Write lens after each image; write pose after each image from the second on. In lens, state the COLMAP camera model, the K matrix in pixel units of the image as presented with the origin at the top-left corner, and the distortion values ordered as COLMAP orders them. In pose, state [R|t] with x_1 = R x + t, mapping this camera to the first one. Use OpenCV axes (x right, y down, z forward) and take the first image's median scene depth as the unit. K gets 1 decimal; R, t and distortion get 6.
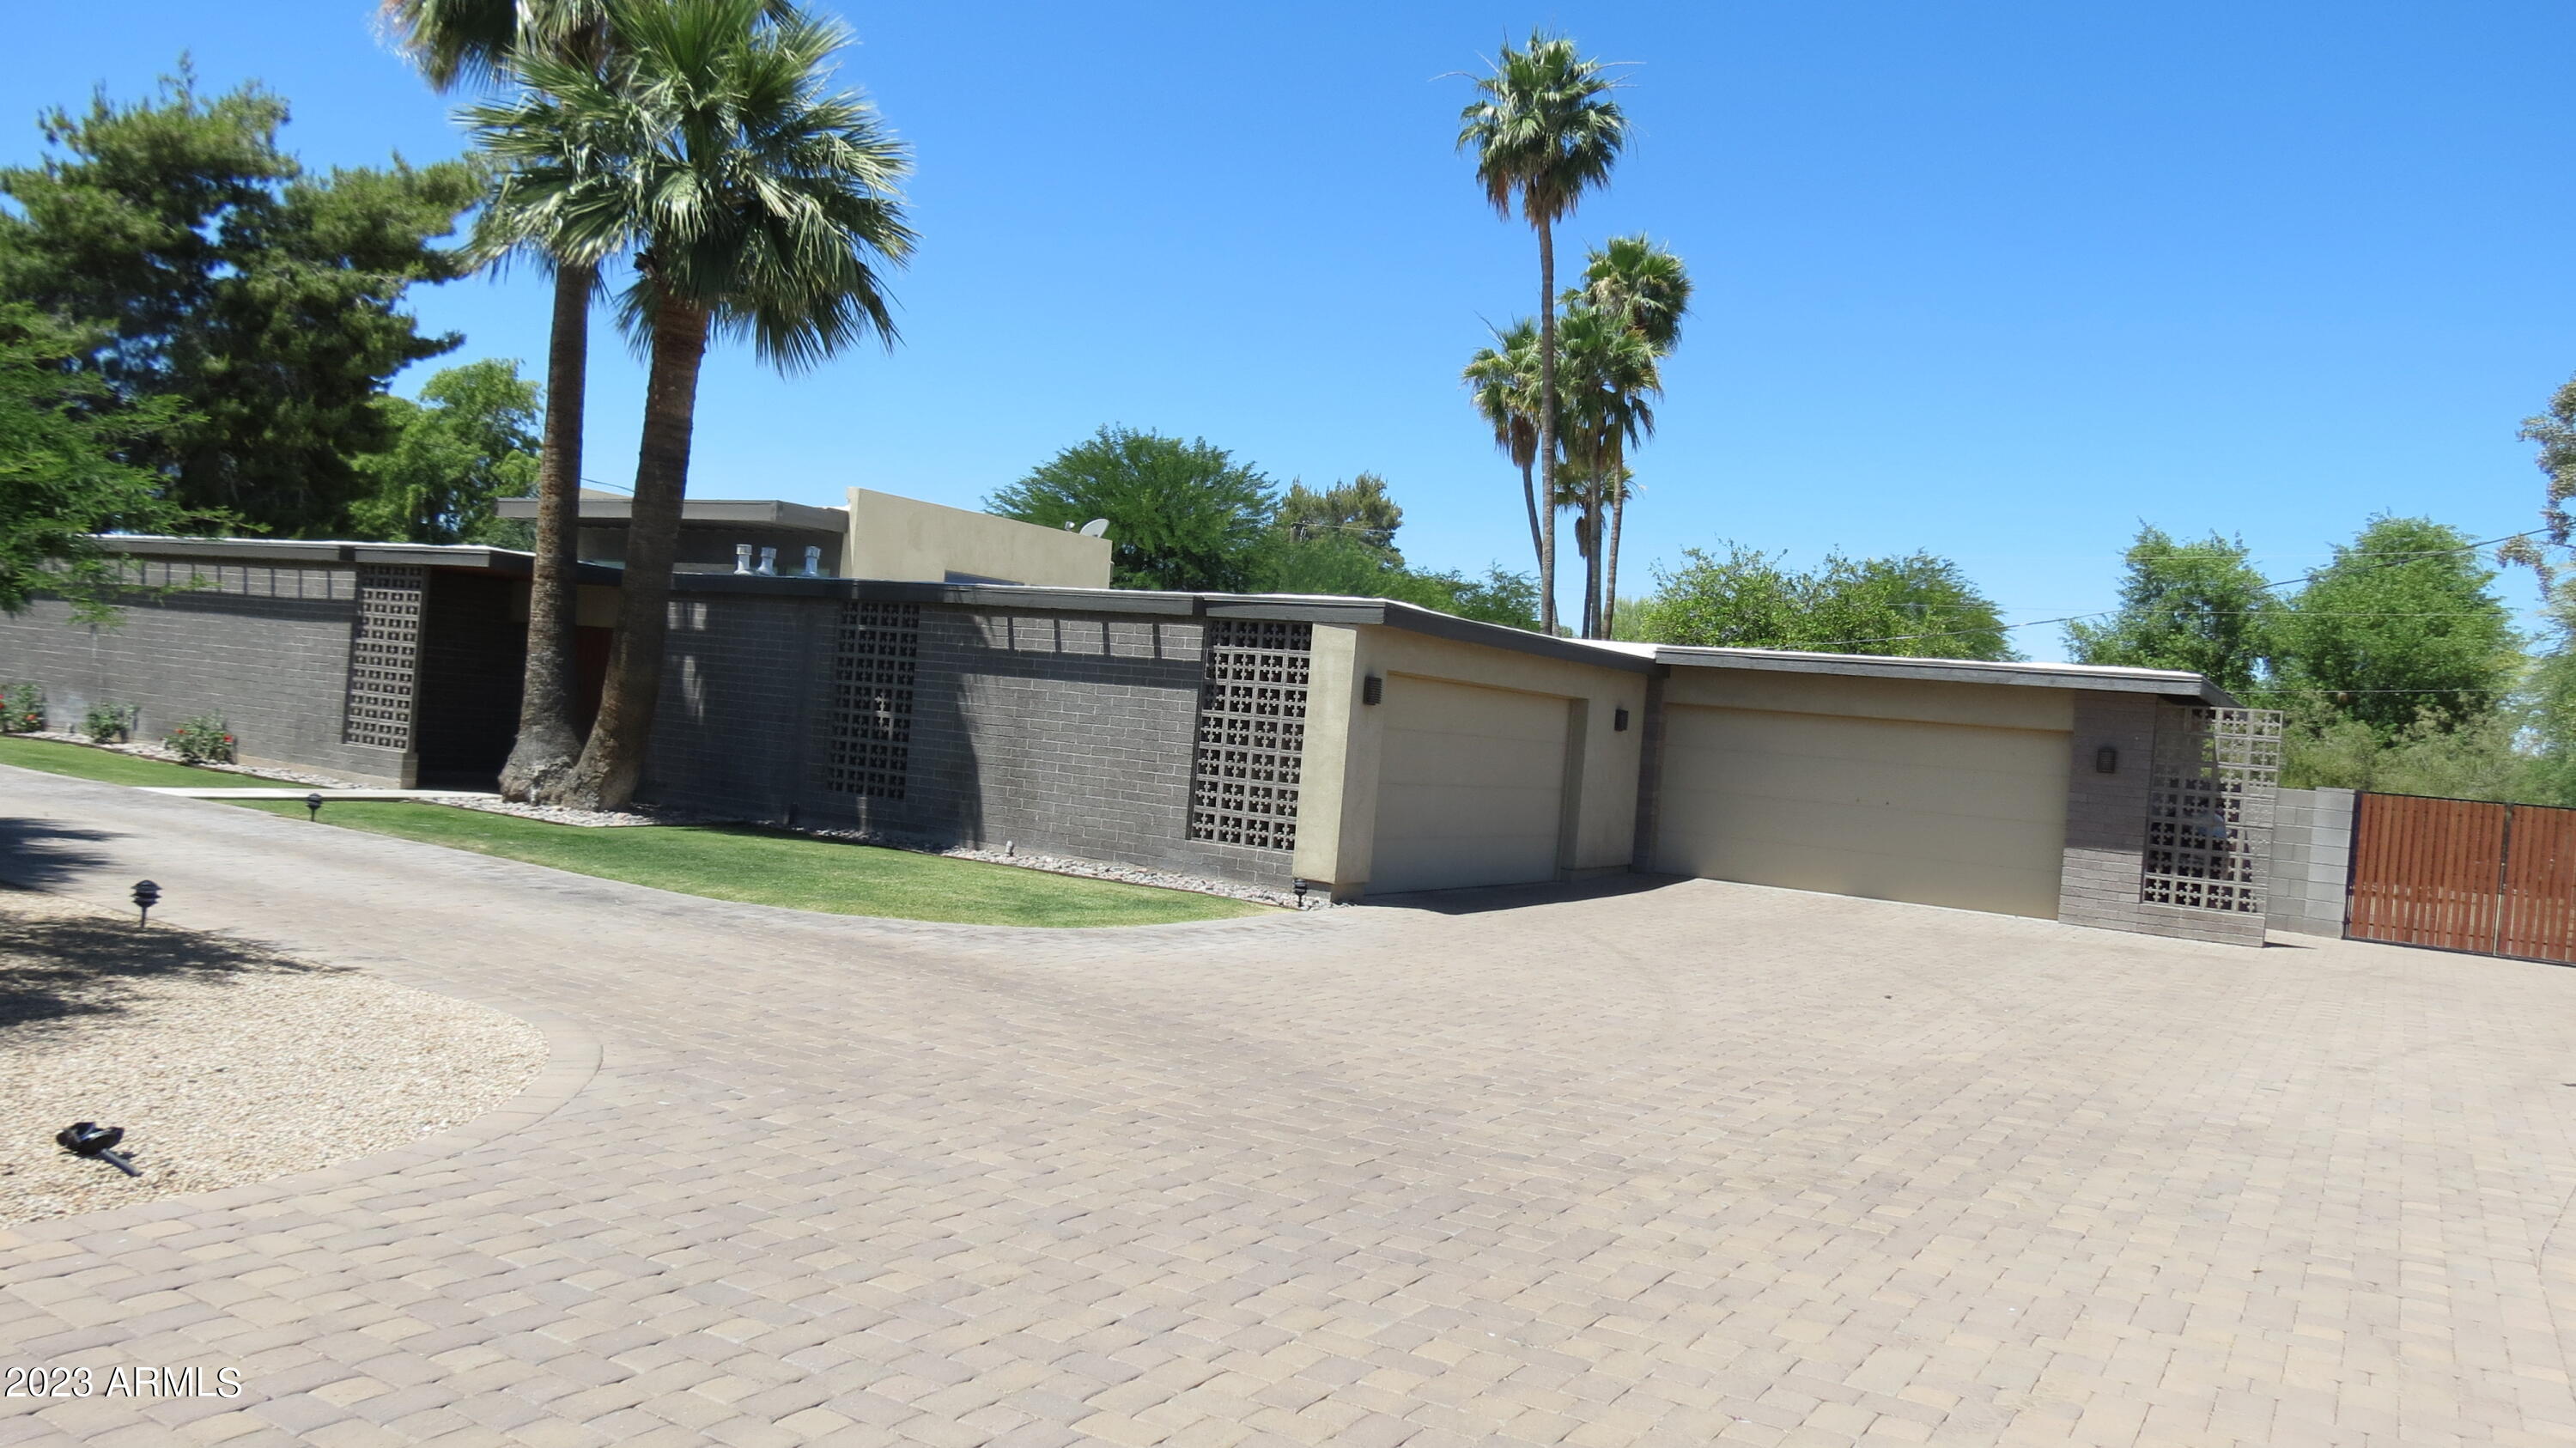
lens RADIAL K [[1812.6, 0, 1288.0], [0, 1812.6, 724.0], [0, 0, 1]] dist [-0.063669, 0.037569]
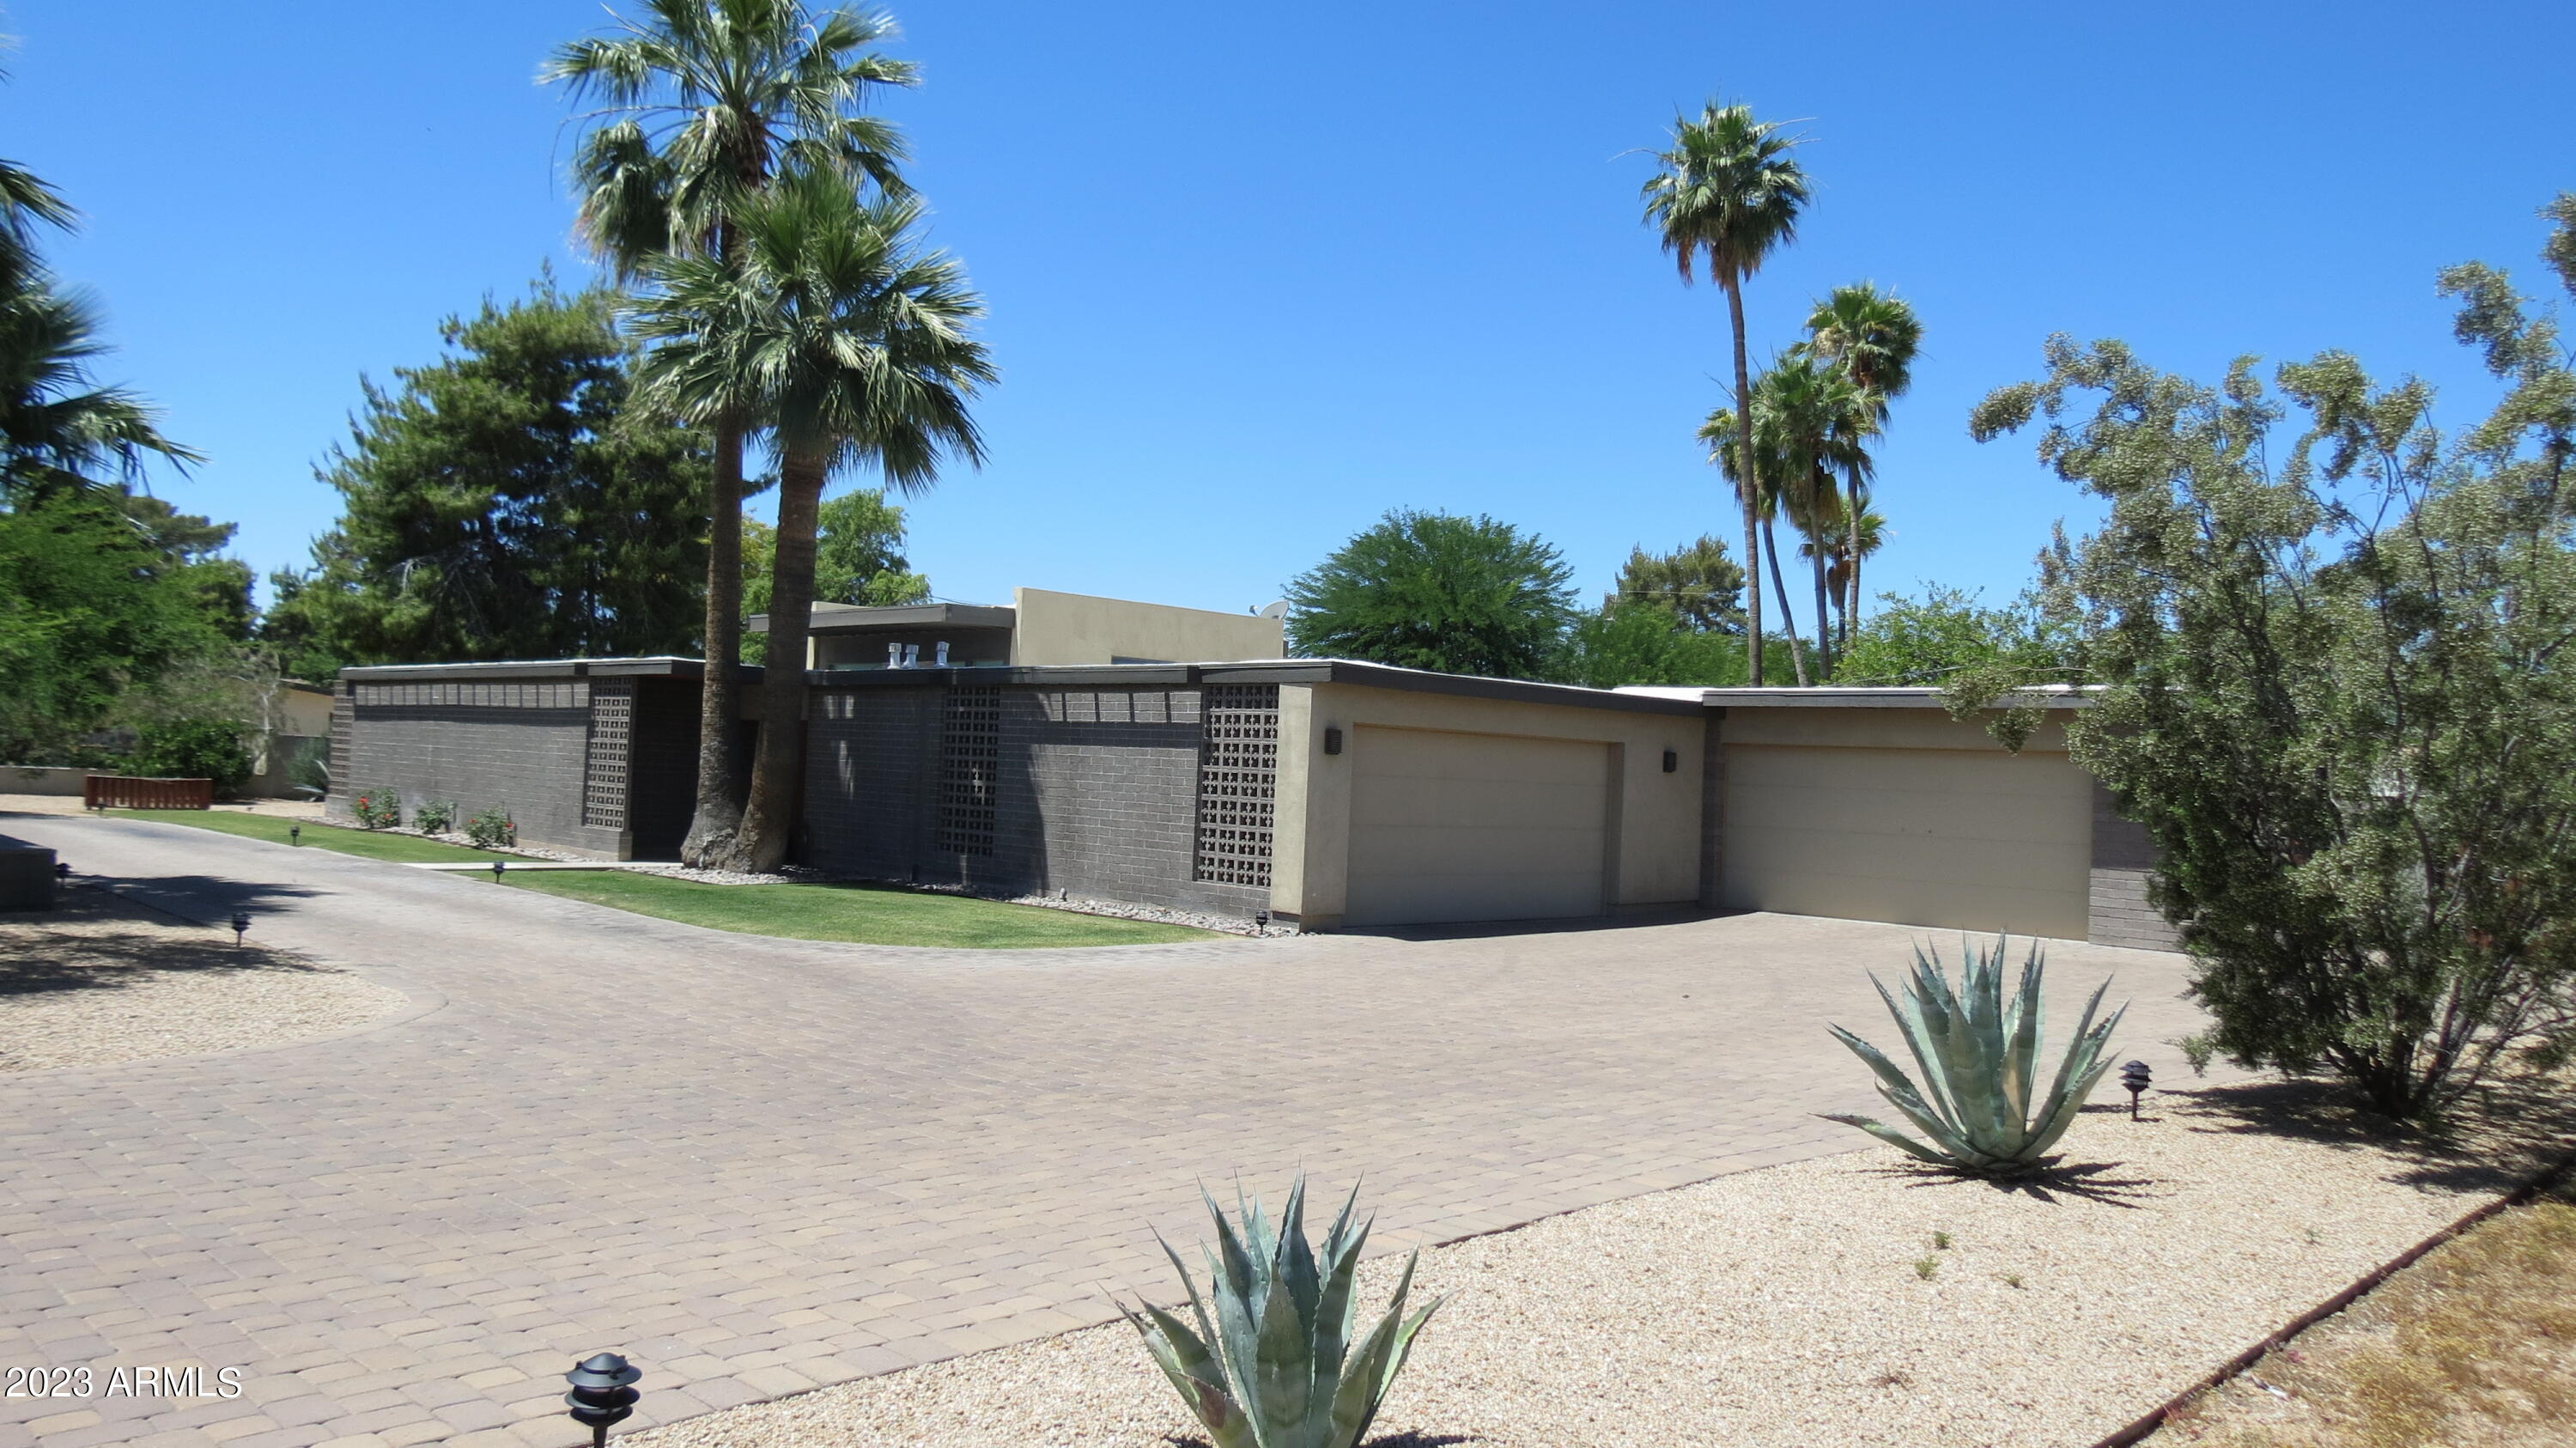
lens RADIAL K [[1812.6, 0, 1288.0], [0, 1812.6, 724.0], [0, 0, 1]] dist [-0.063669, 0.037569]
pose [[0.970813, -0.048270, -0.234932, 0.233813], [0.037962, 0.998116, -0.048207, 0.019675], [0.236816, 0.037882, 0.970816, -0.073672]]
